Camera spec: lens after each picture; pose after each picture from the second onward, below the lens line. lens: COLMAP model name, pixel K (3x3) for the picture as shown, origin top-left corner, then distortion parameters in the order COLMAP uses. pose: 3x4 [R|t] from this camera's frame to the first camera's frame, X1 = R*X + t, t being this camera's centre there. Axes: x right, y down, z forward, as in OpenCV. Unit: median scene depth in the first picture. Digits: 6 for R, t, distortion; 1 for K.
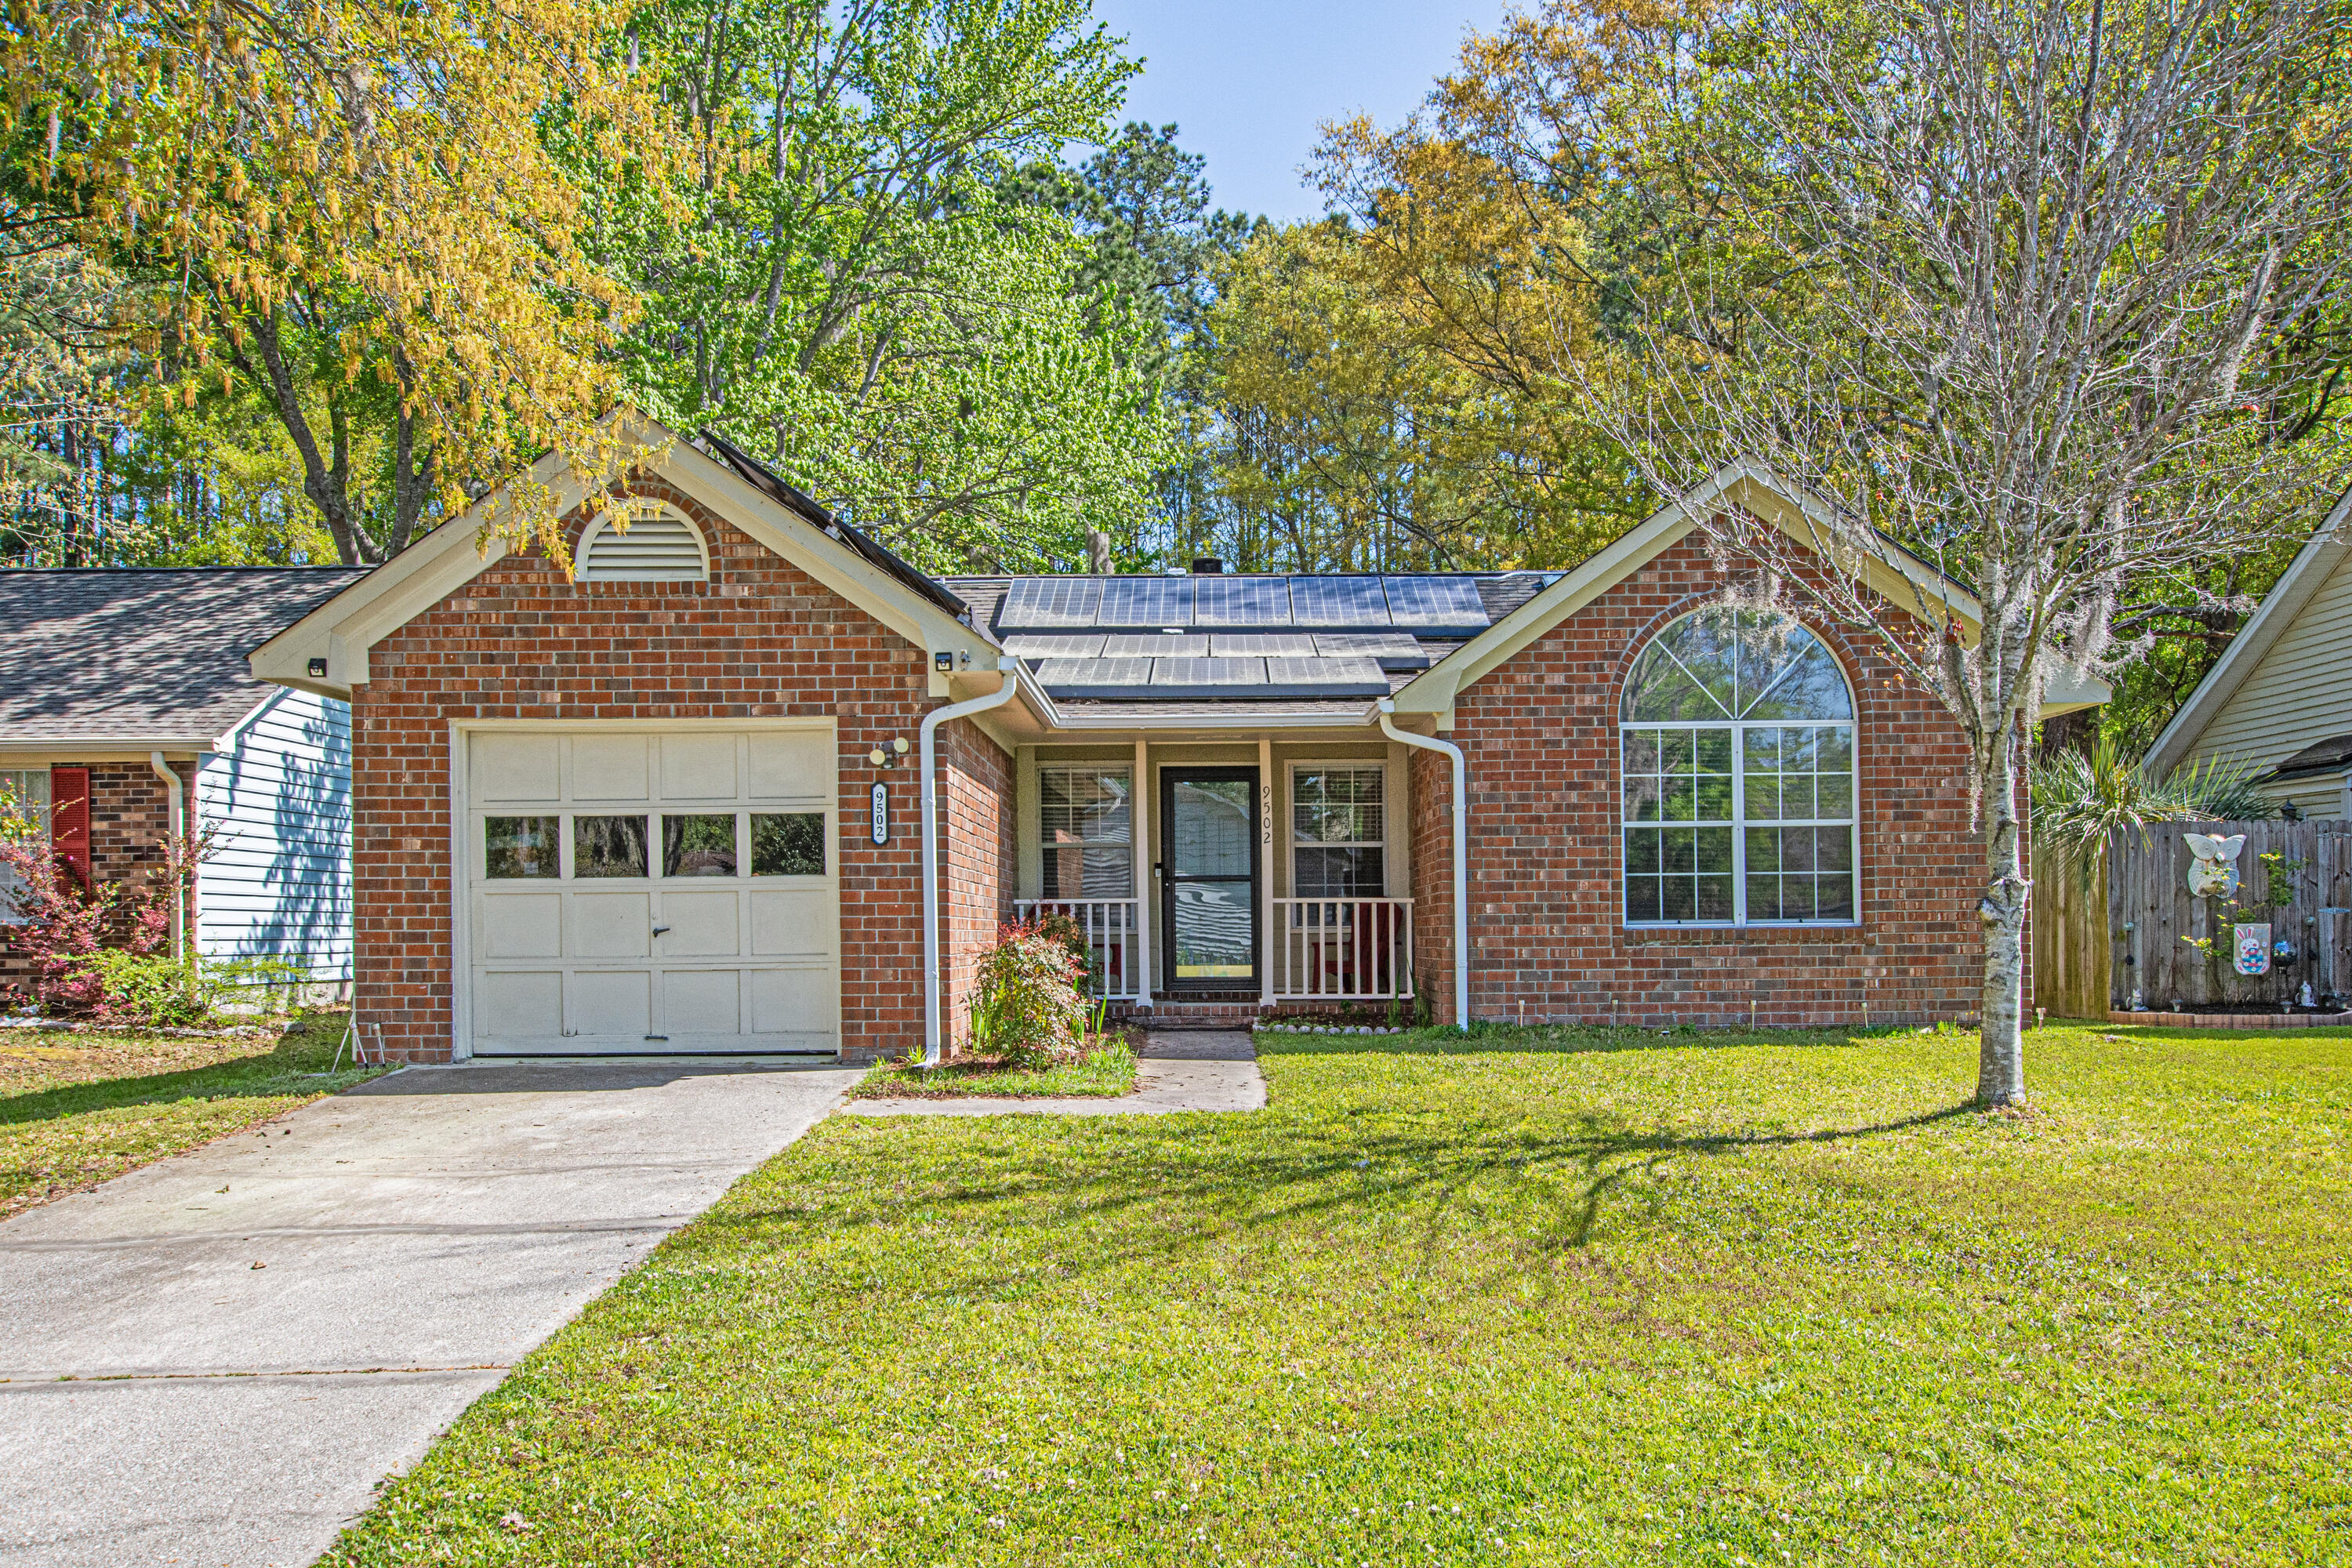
lens RADIAL K [[1962.2, 0, 1176.0], [0, 1962.2, 784.0], [0, 0, 1]] dist [0.003602, 0.003101]
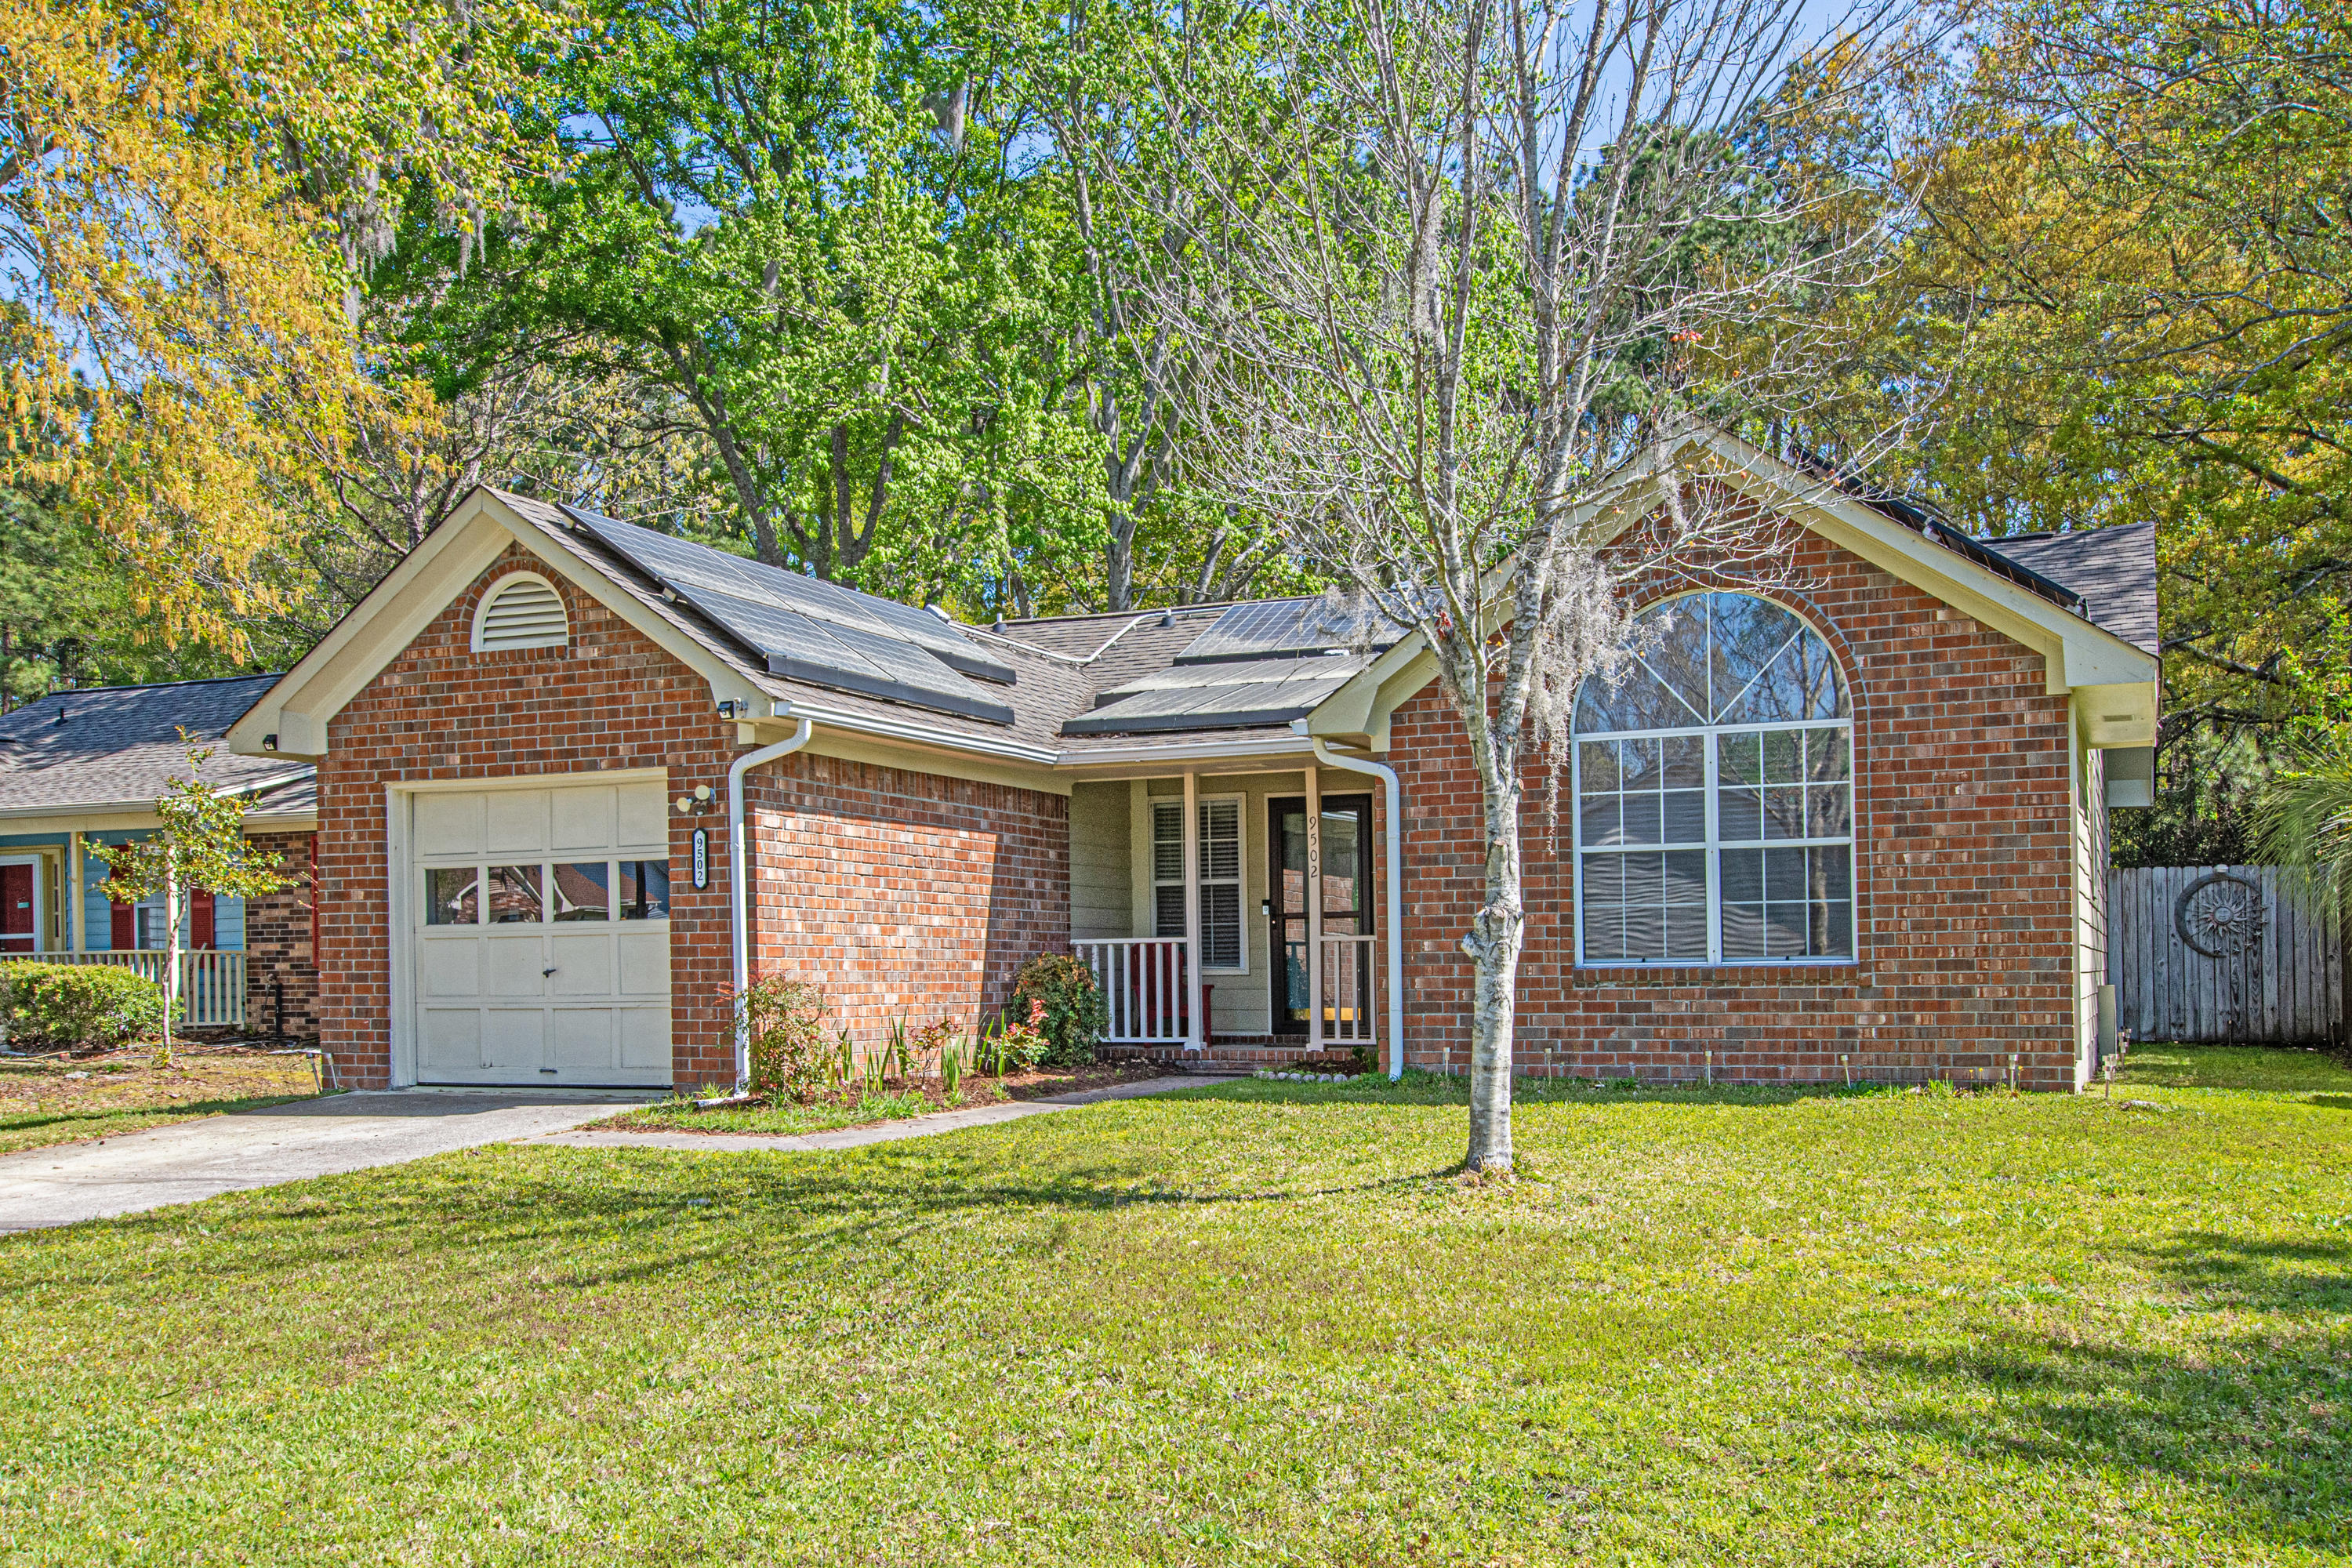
lens RADIAL K [[2110.4, 0, 1175.8], [0, 2110.4, 830.6], [0, 0, 1]] dist [0.009834, 0.002249]
pose [[0.920125, -0.027669, -0.390646, 0.513432], [0.030359, 0.999539, 0.000712, 0.006992], [0.390446, -0.012515, 0.920541, 0.067641]]
